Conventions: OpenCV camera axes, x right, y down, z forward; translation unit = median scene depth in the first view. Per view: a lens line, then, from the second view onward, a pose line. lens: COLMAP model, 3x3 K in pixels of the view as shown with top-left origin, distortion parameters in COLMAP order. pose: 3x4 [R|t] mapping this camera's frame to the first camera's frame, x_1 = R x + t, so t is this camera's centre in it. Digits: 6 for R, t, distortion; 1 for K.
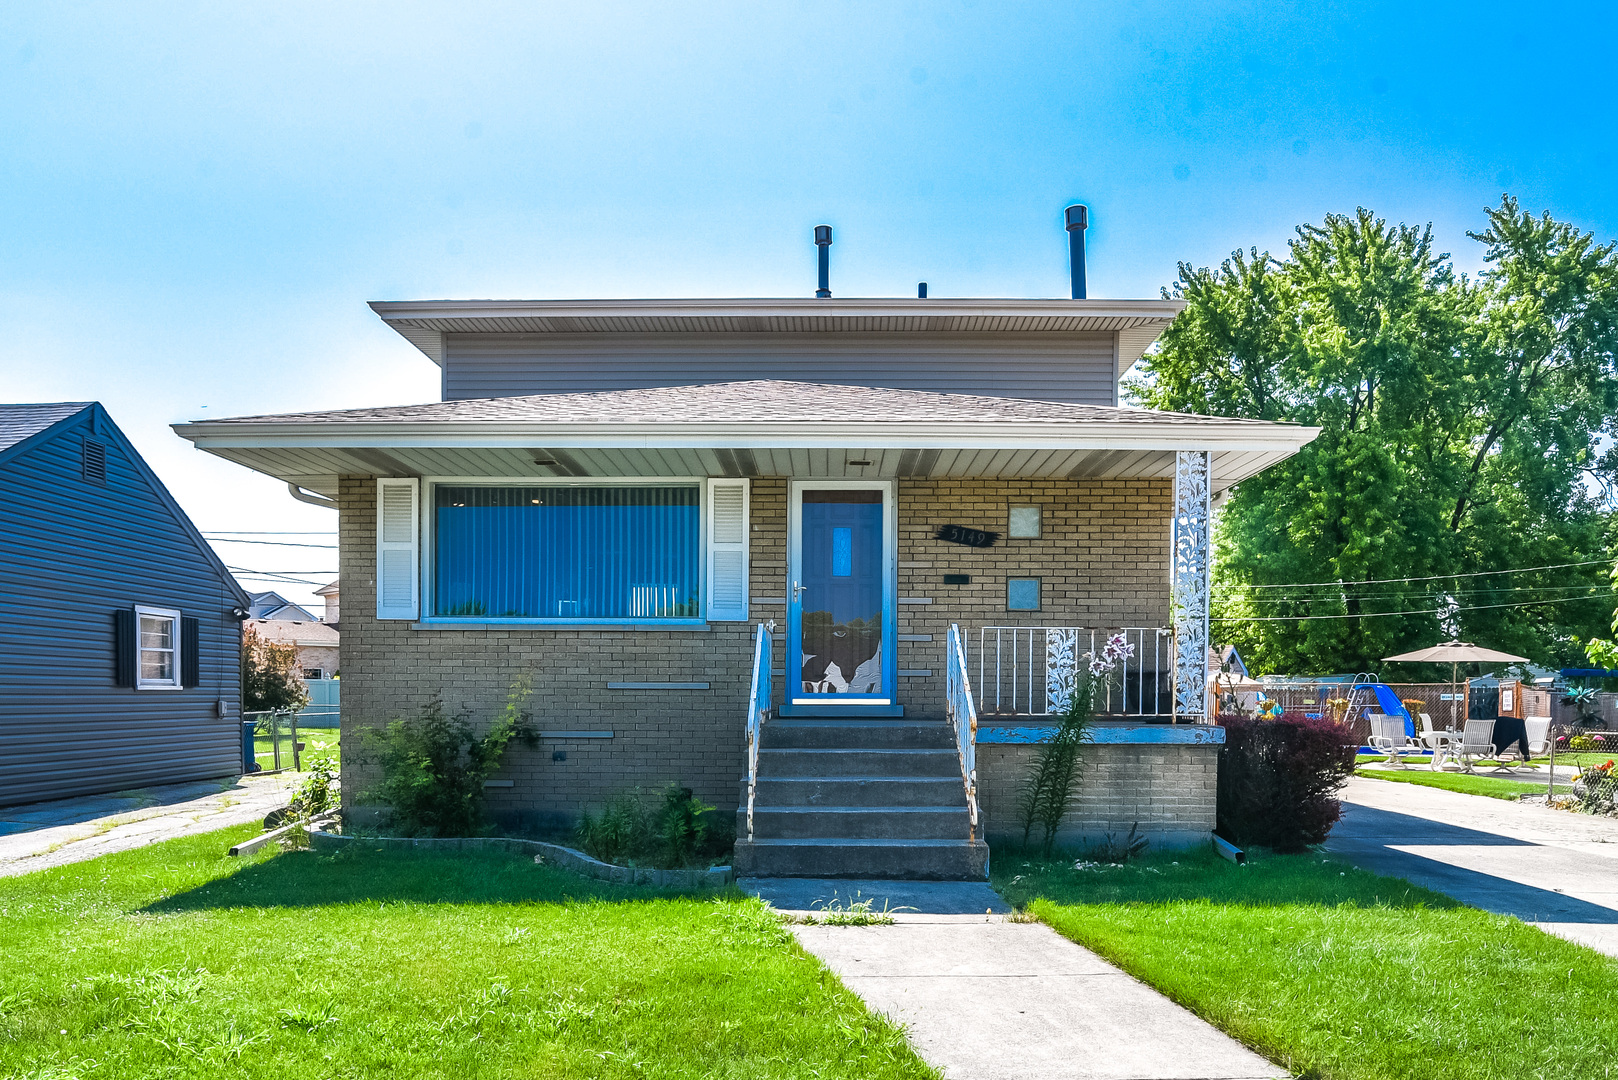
lens RADIAL K [[756.9, 0, 774.3], [0, 756.9, 522.8], [0, 0, 1]] dist [-0.019831, -0.000253]
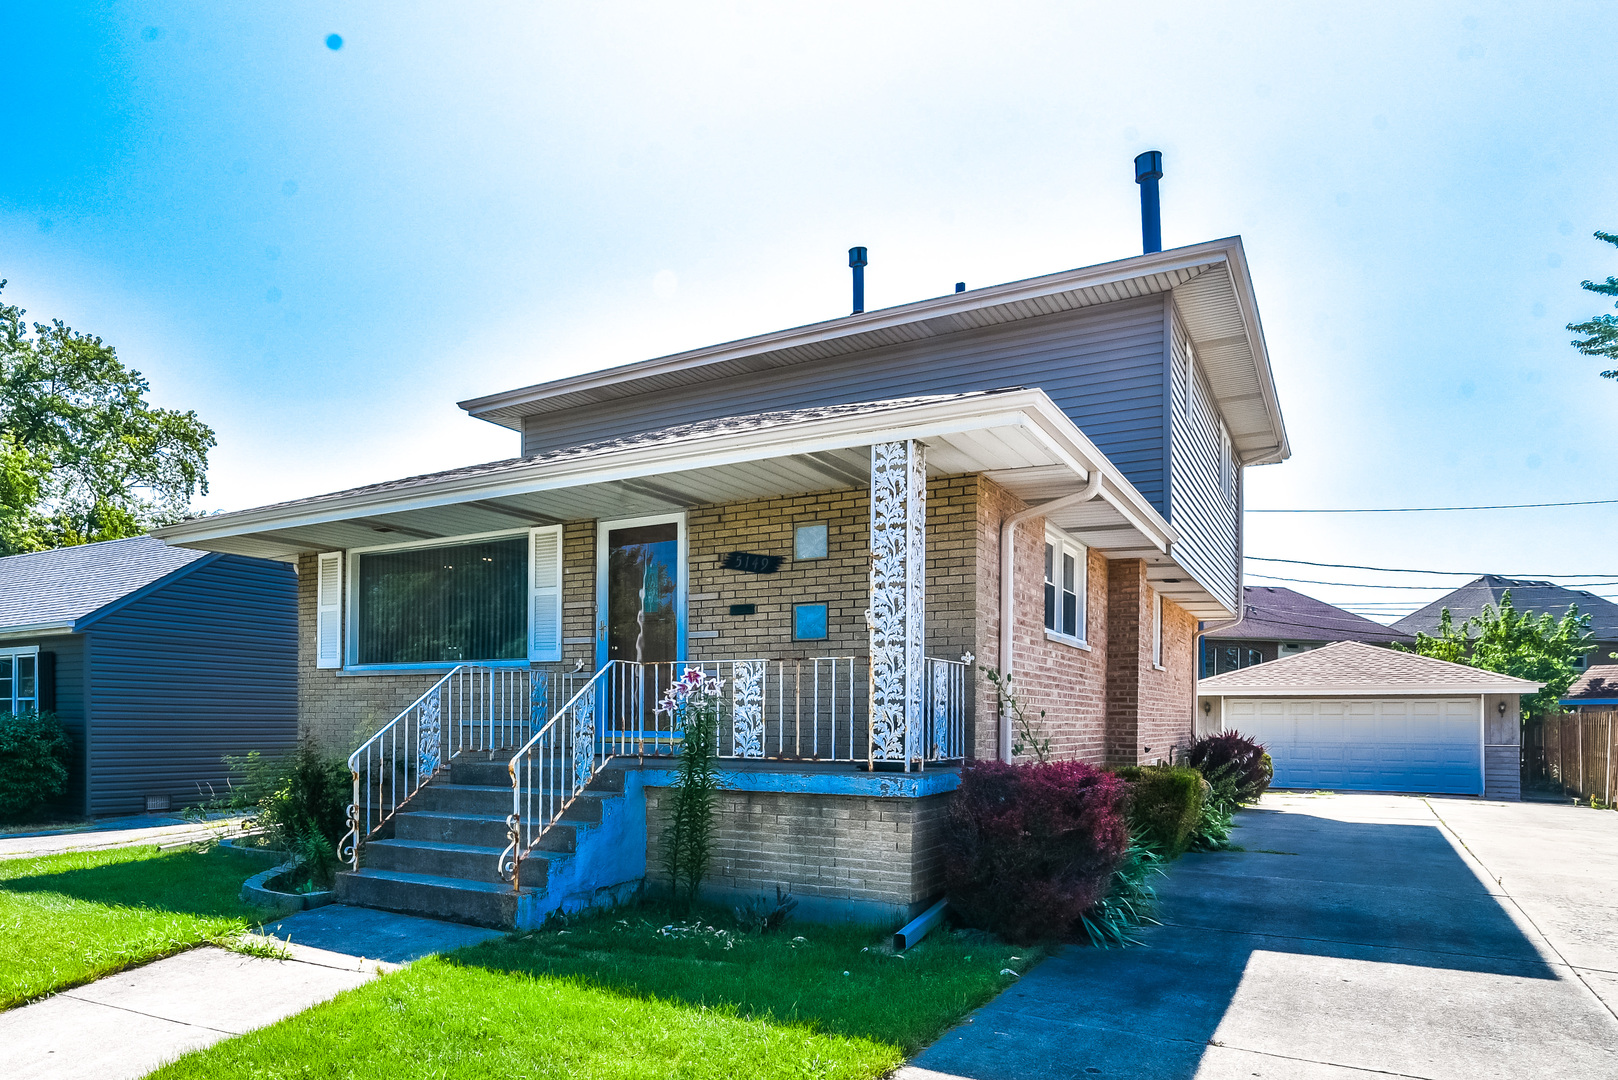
lens RADIAL K [[739.3, 0, 809.3], [0, 739.3, 552.7], [0, 0, 1]] dist [-0.013892, 0.000067]
pose [[0.927296, -0.085131, -0.364519, 0.657837], [0.083068, 0.996315, -0.021368, 0.031002], [0.364995, -0.010465, 0.930951, 0.178430]]
